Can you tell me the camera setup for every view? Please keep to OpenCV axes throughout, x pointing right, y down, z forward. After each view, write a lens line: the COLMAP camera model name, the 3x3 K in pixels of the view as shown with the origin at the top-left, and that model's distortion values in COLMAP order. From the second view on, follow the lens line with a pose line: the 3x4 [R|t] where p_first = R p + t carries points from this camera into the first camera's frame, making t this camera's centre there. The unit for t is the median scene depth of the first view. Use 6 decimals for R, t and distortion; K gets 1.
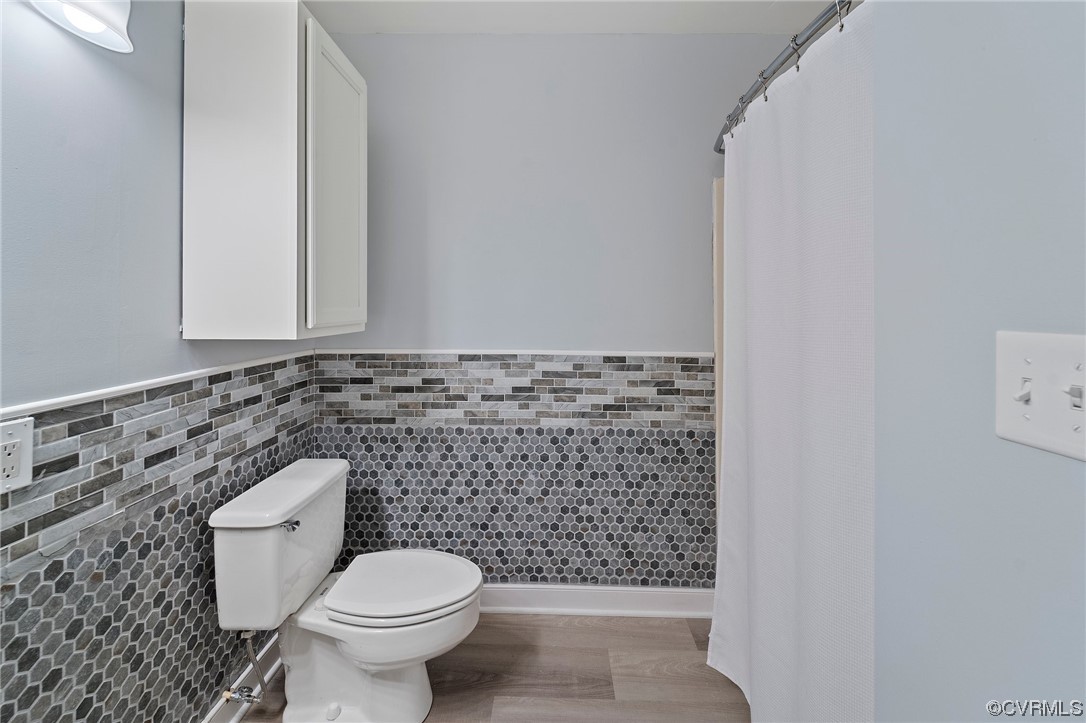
lens RADIAL K [[459.4, 0, 542.8], [0, 459.4, 318.7], [0, 0, 1]] dist [0.000223, -0.001012]
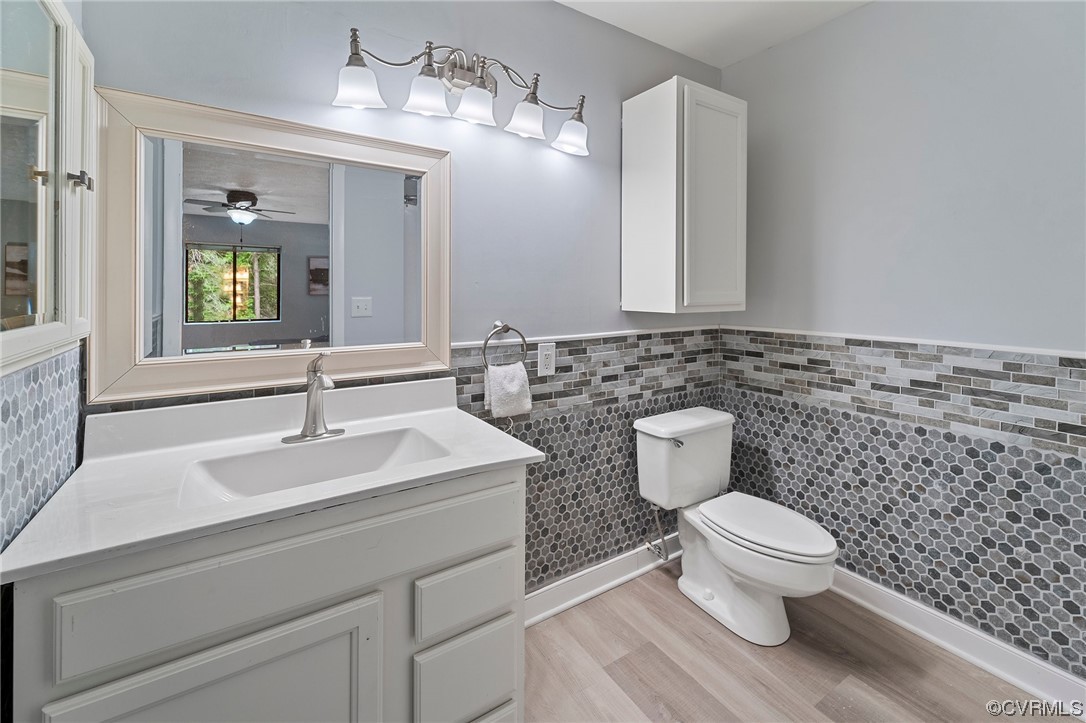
lens RADIAL K [[454.6, 0, 539.4], [0, 454.6, 352.1], [0, 0, 1]] dist [0.007663, -0.000259]
pose [[0.549767, 0.109885, -0.828059, 0.287191], [-0.021069, 0.992818, 0.117761, 0.004814], [0.835052, -0.047295, 0.548134, -0.104424]]
